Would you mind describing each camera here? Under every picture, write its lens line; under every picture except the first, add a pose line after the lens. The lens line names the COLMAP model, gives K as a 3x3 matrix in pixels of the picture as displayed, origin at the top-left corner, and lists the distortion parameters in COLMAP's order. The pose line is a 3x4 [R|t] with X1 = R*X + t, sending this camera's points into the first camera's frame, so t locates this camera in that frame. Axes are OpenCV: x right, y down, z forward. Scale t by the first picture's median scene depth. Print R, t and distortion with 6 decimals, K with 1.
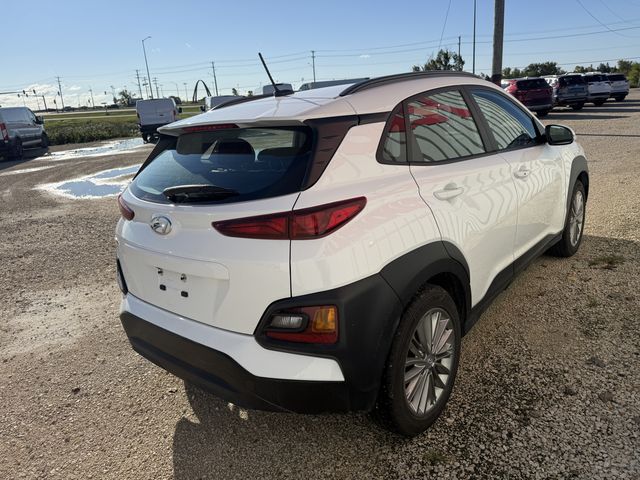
lens RADIAL K [[464.3, 0, 320.0], [0, 464.3, 240.0], [0, 0, 1]] dist [0.006580, -0.046503]
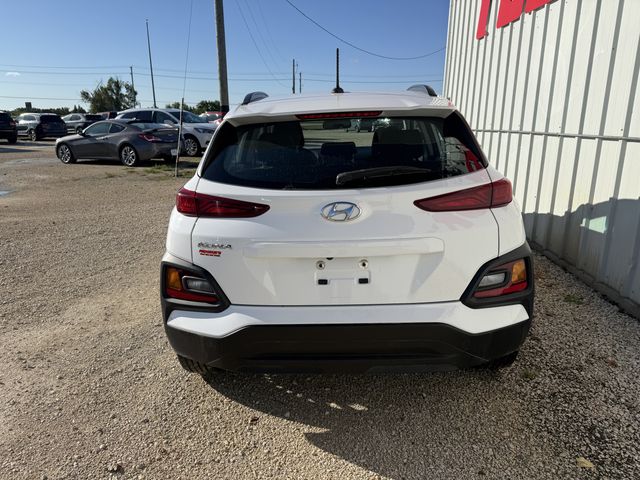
lens RADIAL K [[443.4, 0, 320.0], [0, 443.4, 240.0], [0, 0, 1]] dist [0.038591, -0.041251]
pose [[0.774820, -0.091980, 0.625454, -0.880034], [0.126487, 0.991909, -0.010822, 0.029584], [-0.619398, 0.087497, 0.780186, 0.316411]]
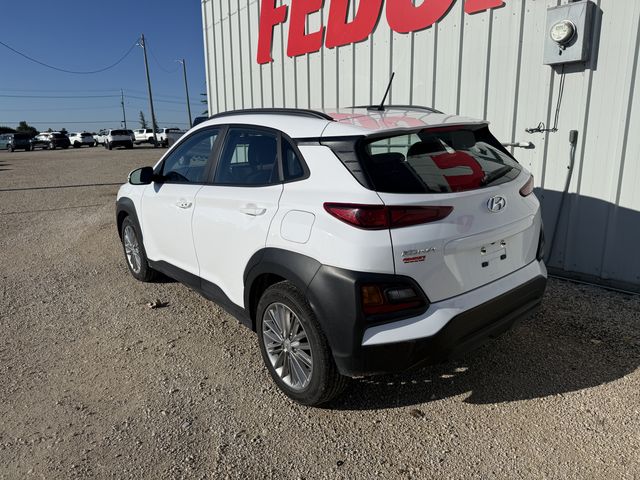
lens RADIAL K [[443.4, 0, 320.0], [0, 443.4, 240.0], [0, 0, 1]] dist [0.038591, -0.041251]
pose [[0.168417, -0.154661, 0.973507, -1.433186], [0.279966, 0.954447, 0.103199, -0.173672], [-0.945122, 0.255168, 0.204045, 1.143936]]
